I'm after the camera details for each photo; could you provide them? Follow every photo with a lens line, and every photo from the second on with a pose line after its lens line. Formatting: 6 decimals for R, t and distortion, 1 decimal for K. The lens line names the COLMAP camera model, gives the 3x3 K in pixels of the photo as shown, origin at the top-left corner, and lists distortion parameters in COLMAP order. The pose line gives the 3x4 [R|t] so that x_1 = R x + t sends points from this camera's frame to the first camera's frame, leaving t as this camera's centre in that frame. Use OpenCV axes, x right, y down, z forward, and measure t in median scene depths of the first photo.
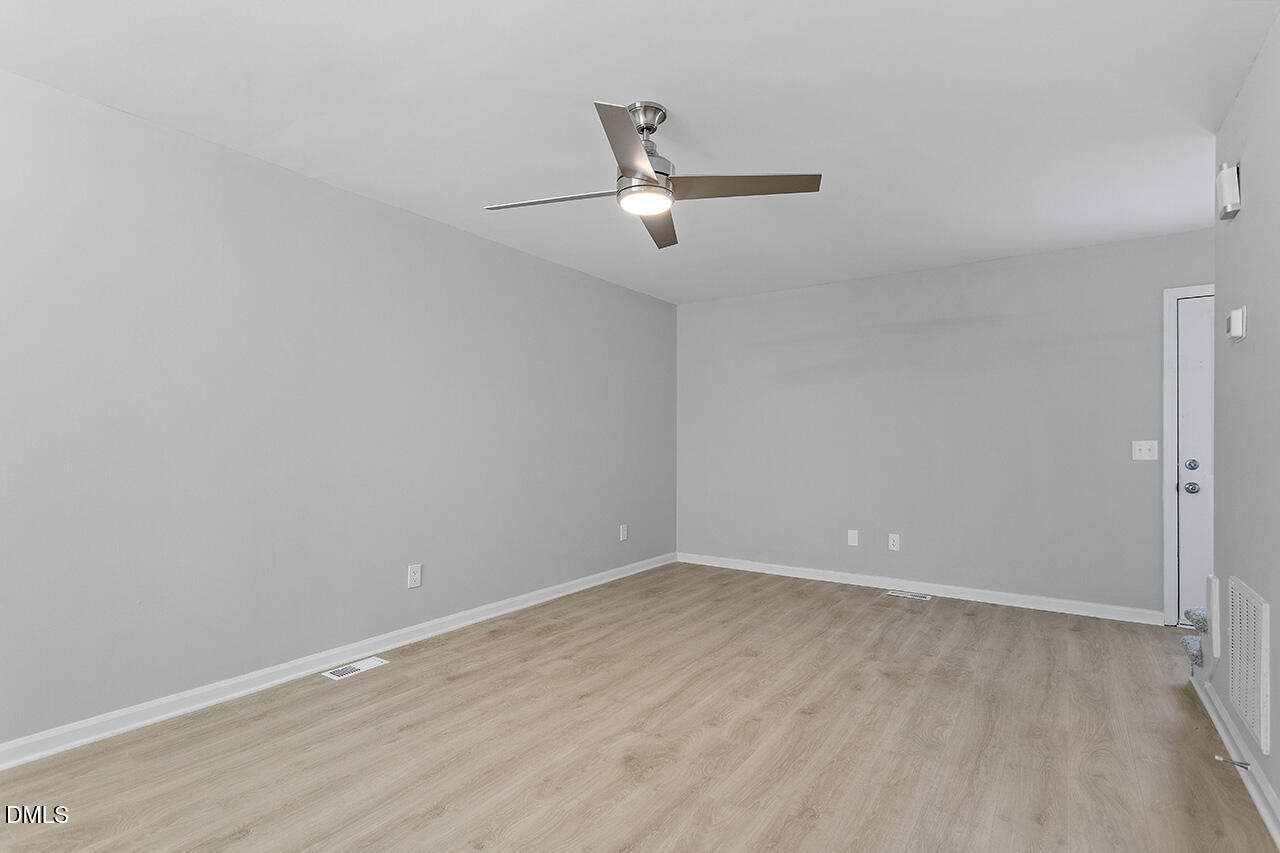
lens RADIAL K [[612.3, 0, 639.4], [0, 612.3, 436.9], [0, 0, 1]] dist [0.001102, 0.000598]
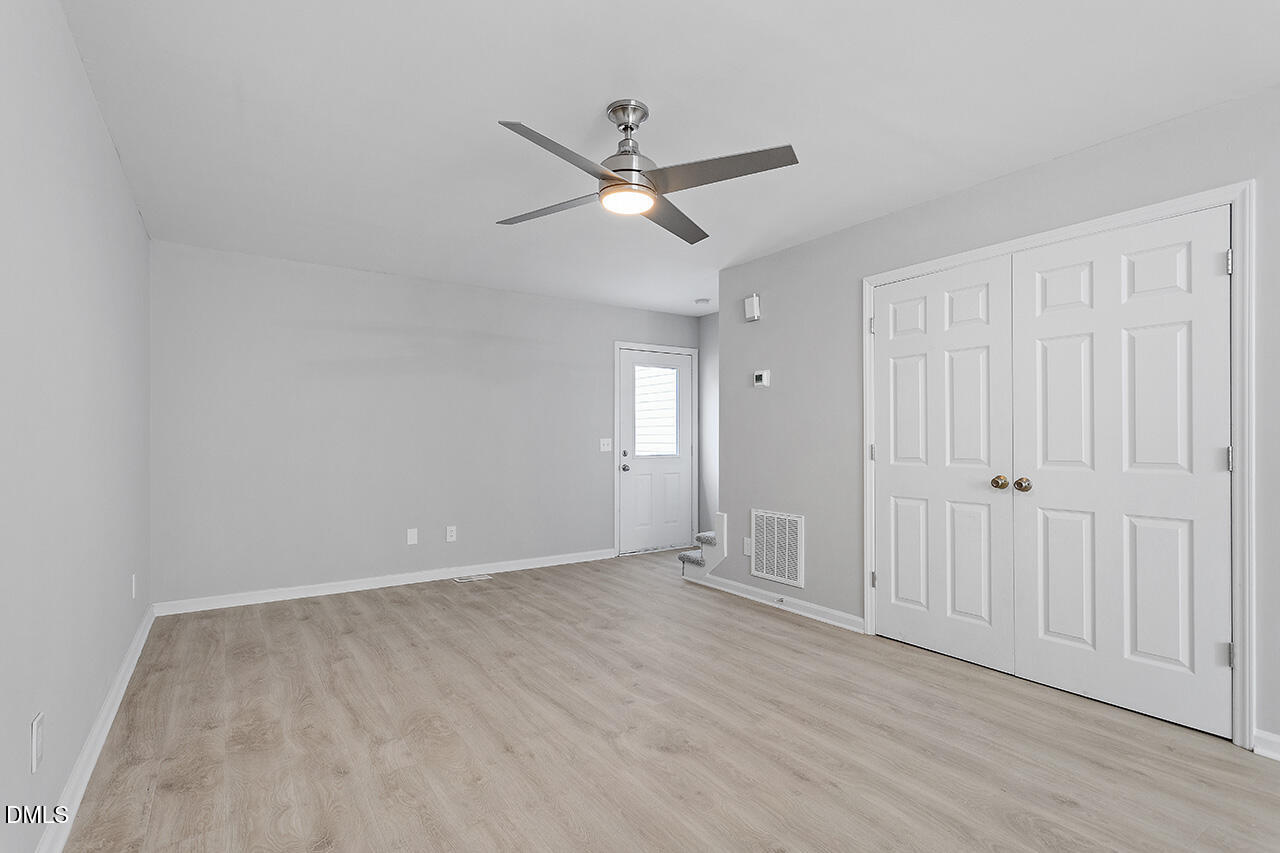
lens RADIAL K [[612.3, 0, 634.7], [0, 612.3, 435.6], [0, 0, 1]] dist [0.001102, 0.000598]
pose [[0.363435, 0.002475, 0.931616, -0.695114], [-0.005162, 0.999986, -0.000643, -0.000040], [-0.931605, -0.004575, 0.363443, 0.471953]]
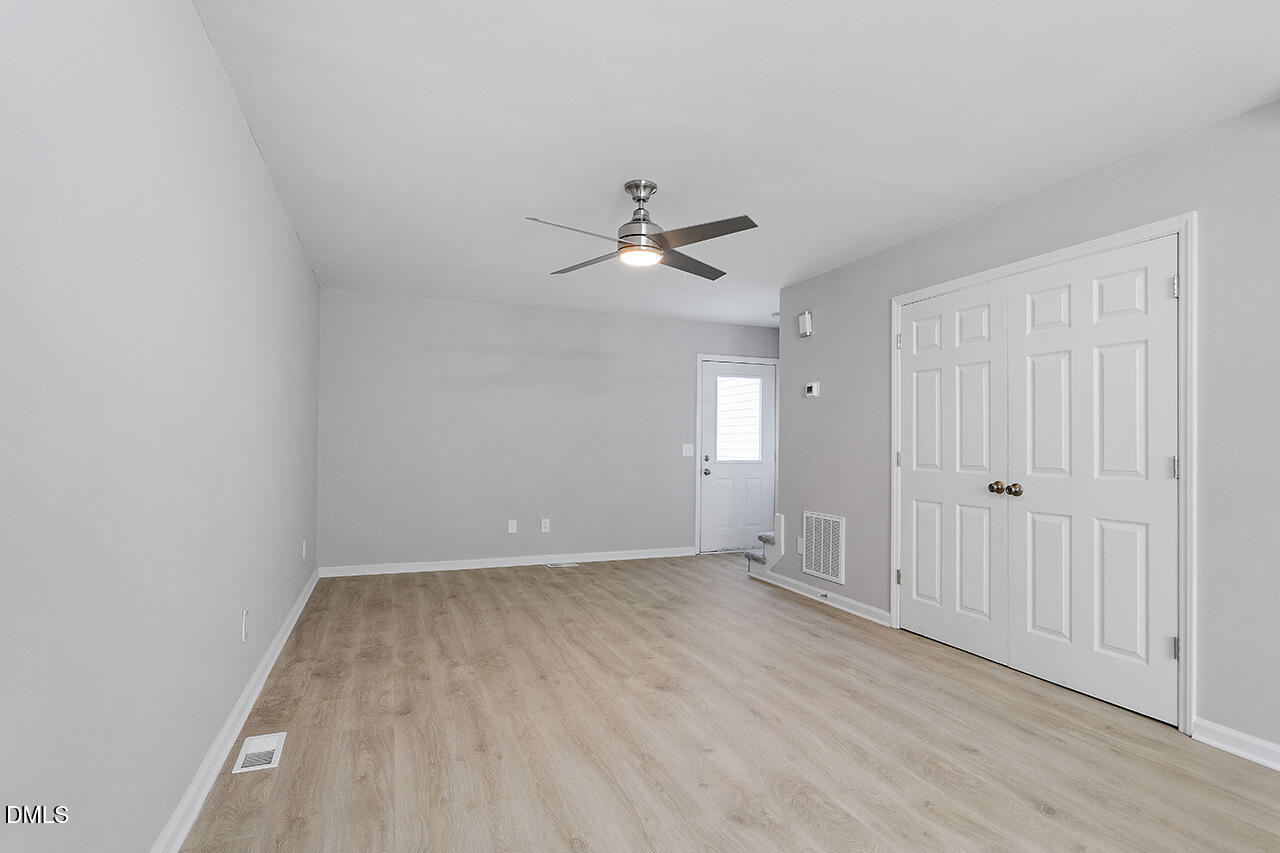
lens RADIAL K [[639.5, 0, 641.5], [0, 639.5, 432.9], [0, 0, 1]] dist [-0.009451, 0.002927]
pose [[0.552311, 0.018541, 0.833432, -0.827326], [-0.014281, 0.999816, -0.012778, -0.000388], [-0.833516, -0.004845, 0.552475, 0.196270]]
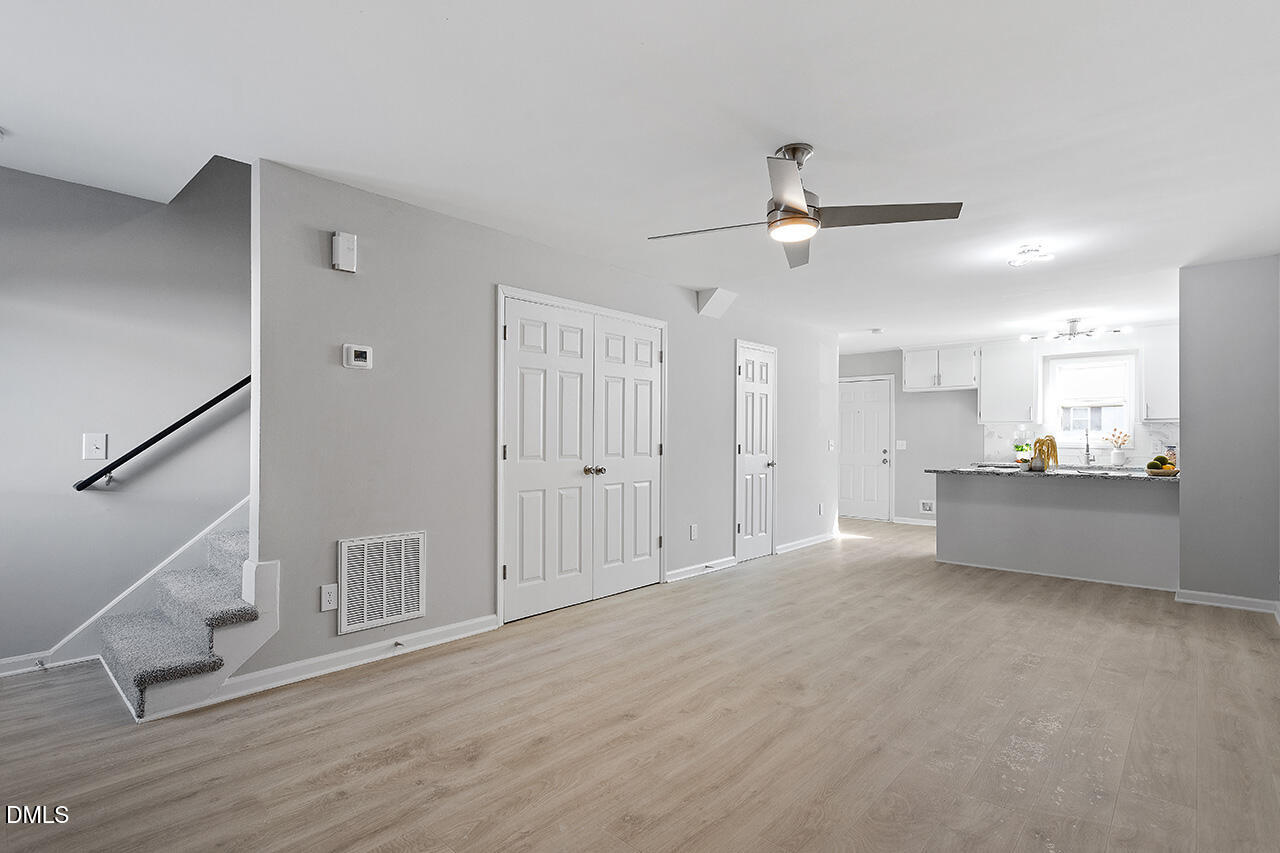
lens RADIAL K [[612.3, 0, 633.3], [0, 612.3, 433.5], [0, 0, 1]] dist [0.001102, 0.000598]
pose [[-0.990788, -0.006229, 0.135277, 0.111123], [-0.008237, 0.999864, -0.014291, 0.005704], [-0.135169, -0.015274, -0.990705, 1.632784]]
